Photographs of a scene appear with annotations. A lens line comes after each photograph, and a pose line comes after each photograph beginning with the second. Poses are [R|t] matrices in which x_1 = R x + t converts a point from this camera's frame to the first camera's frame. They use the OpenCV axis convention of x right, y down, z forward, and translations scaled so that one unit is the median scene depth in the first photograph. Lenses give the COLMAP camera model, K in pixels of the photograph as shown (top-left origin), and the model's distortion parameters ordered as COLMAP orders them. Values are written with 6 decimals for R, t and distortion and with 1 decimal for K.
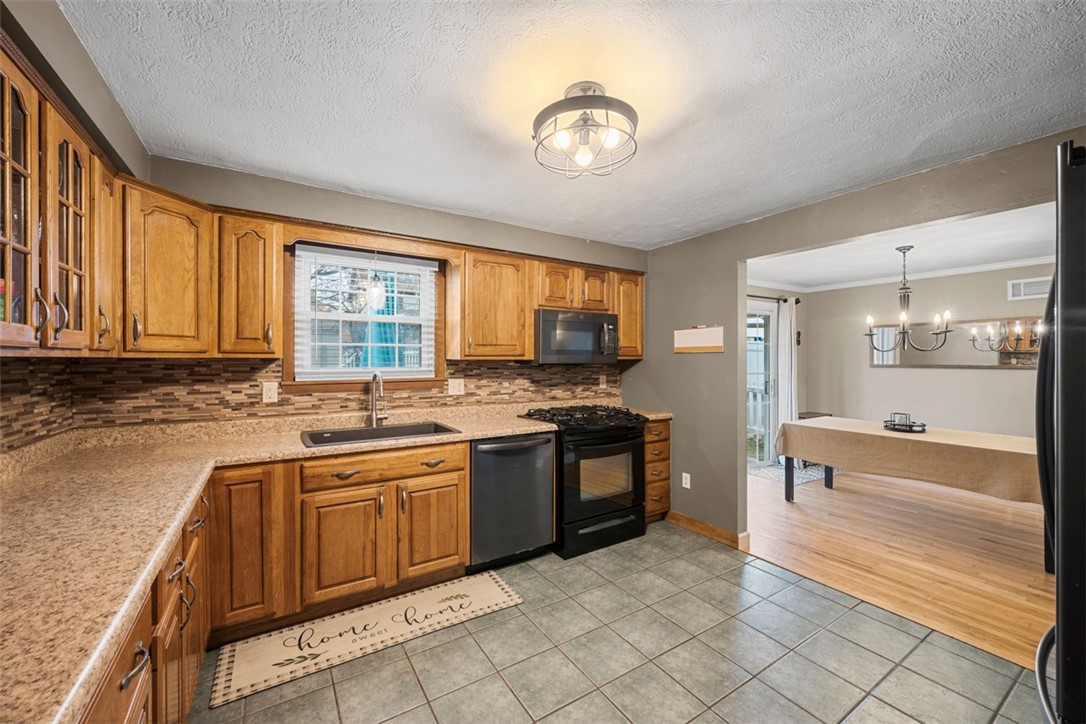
lens RADIAL K [[427.0, 0, 542.6], [0, 427.0, 359.1], [0, 0, 1]] dist [-0.001448, -0.000268]
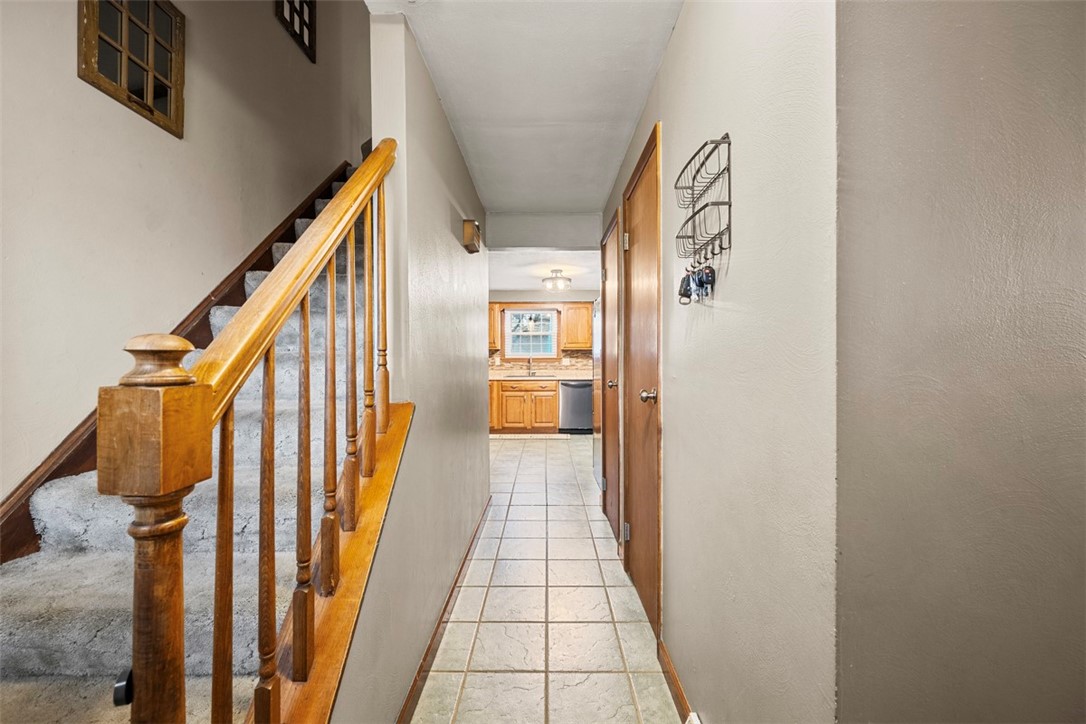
lens RADIAL K [[427.0, 0, 544.0], [0, 427.0, 360.0], [0, 0, 1]] dist [-0.001448, -0.000268]
pose [[0.840775, -0.005654, -0.541356, 1.089180], [0.004728, 0.999984, -0.003101, 0.072808], [0.541365, 0.000048, 0.840788, -1.147777]]
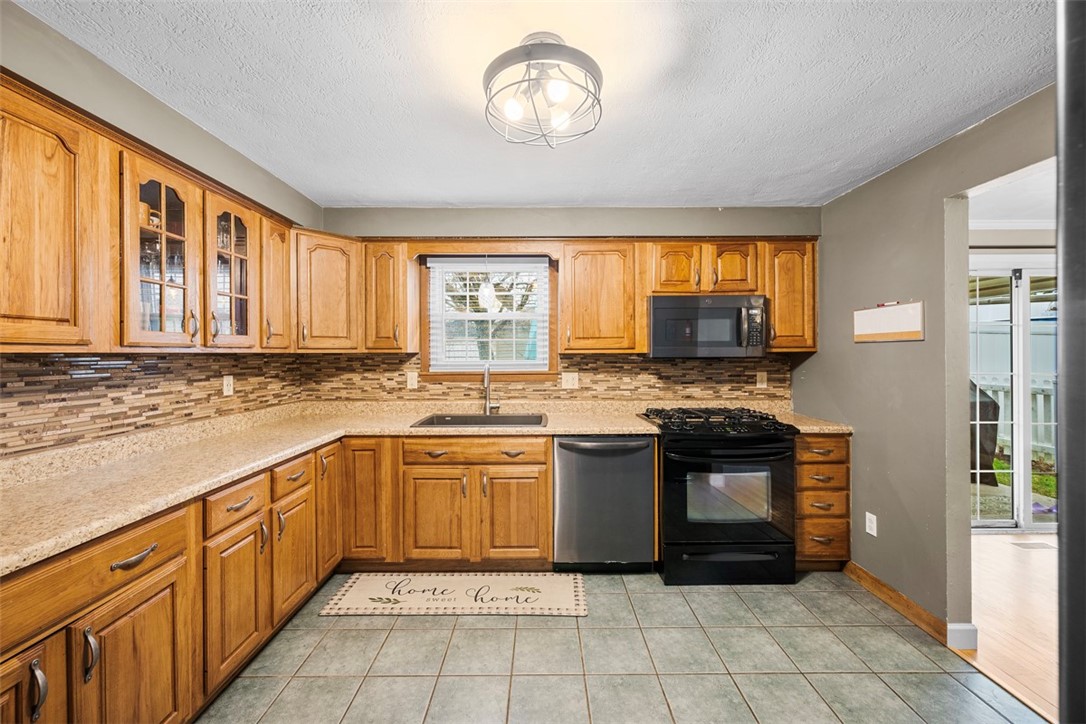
lens RADIAL K [[427.0, 0, 543.2], [0, 427.0, 352.1], [0, 0, 1]] dist [-0.001448, -0.000268]
pose [[0.844963, -0.005733, -0.534795, 0.322039], [0.005093, 0.999983, -0.002674, 0.000939], [0.534801, -0.000465, 0.844978, 0.147625]]
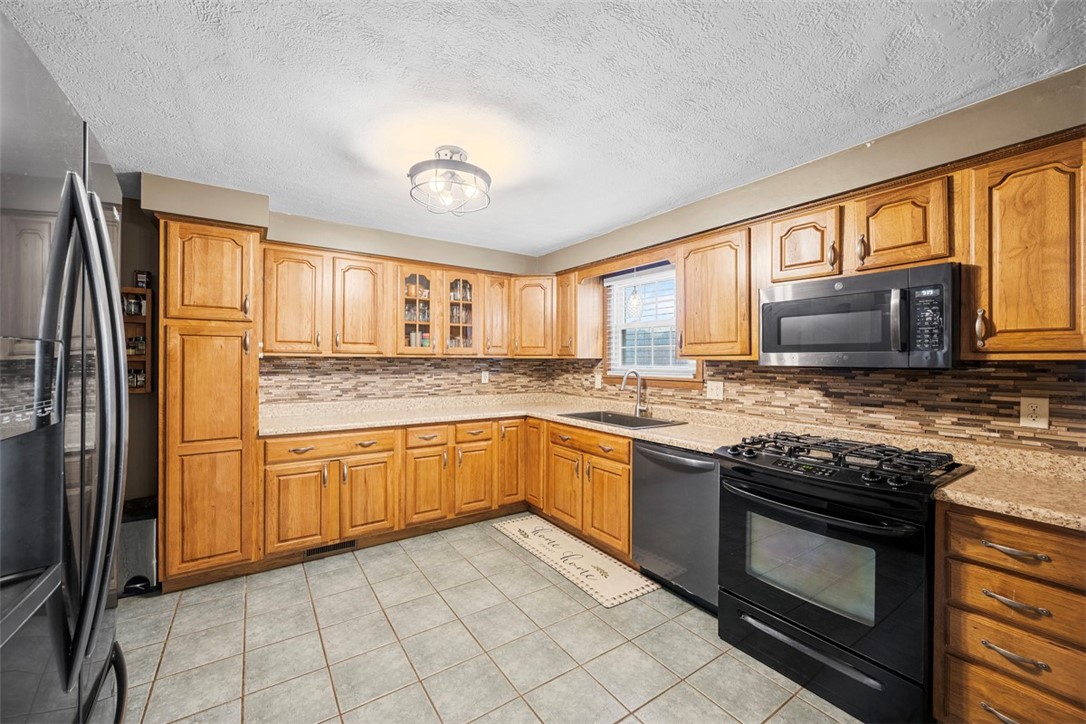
lens RADIAL K [[427.0, 0, 542.5], [0, 427.0, 358.0], [0, 0, 1]] dist [-0.001448, -0.000268]
pose [[0.032642, -0.005394, -0.999453, 0.800604], [-0.006403, 0.999964, -0.005606, 0.004857], [0.999447, 0.006582, 0.032606, 0.705835]]
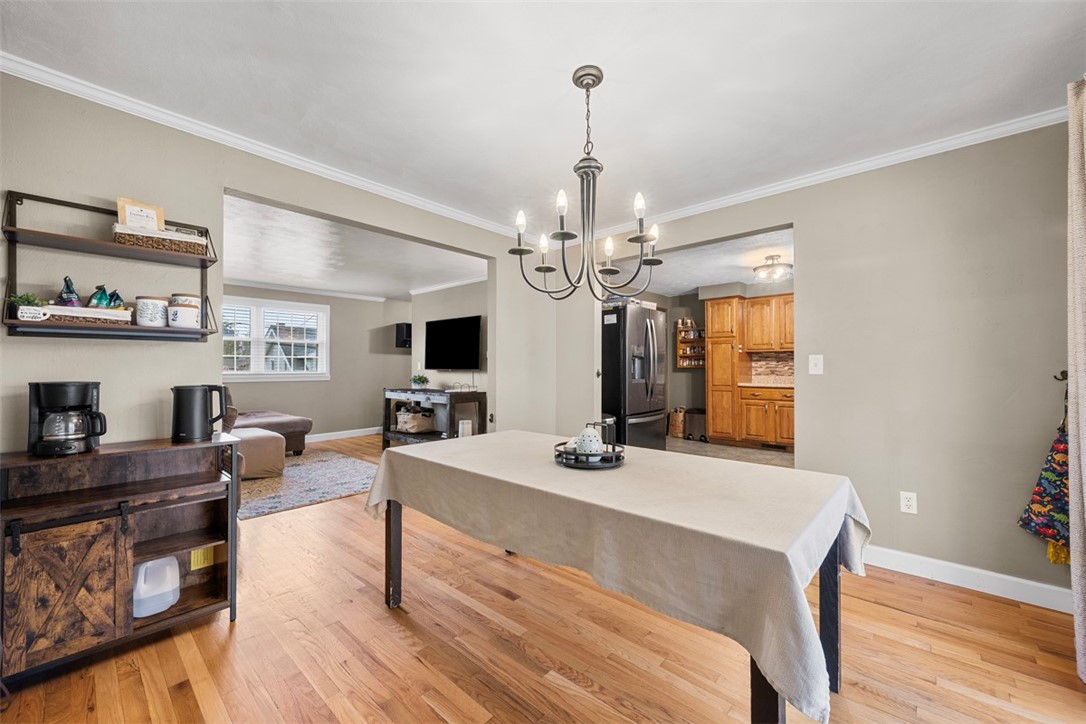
lens RADIAL K [[427.0, 0, 541.2], [0, 427.0, 365.7], [0, 0, 1]] dist [-0.001448, -0.000268]
pose [[-0.964381, -0.000036, -0.264517, 1.379601], [0.002049, 0.999969, -0.007604, 0.087486], [0.264509, -0.007875, -0.964351, 1.944546]]
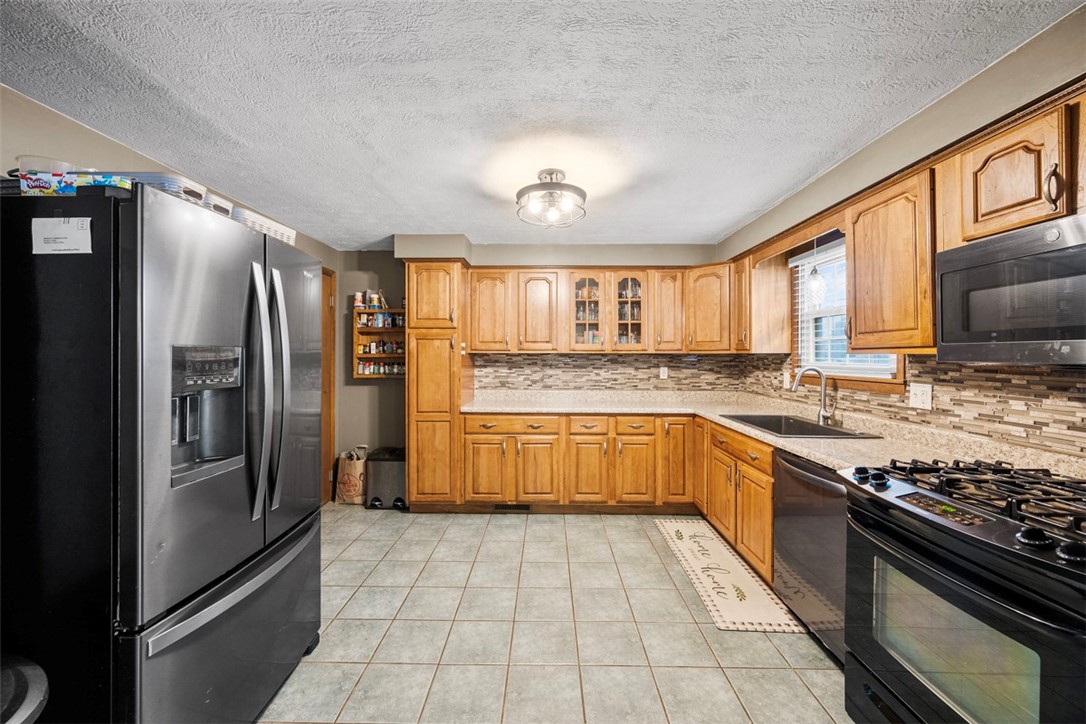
lens RADIAL K [[427.0, 0, 541.1], [0, 427.0, 353.6], [0, 0, 1]] dist [-0.001448, -0.000268]
pose [[-0.549506, -0.004644, -0.835477, 0.773615], [-0.002641, 0.999989, -0.003821, 0.004618], [0.835486, 0.000107, -0.549512, 1.016978]]
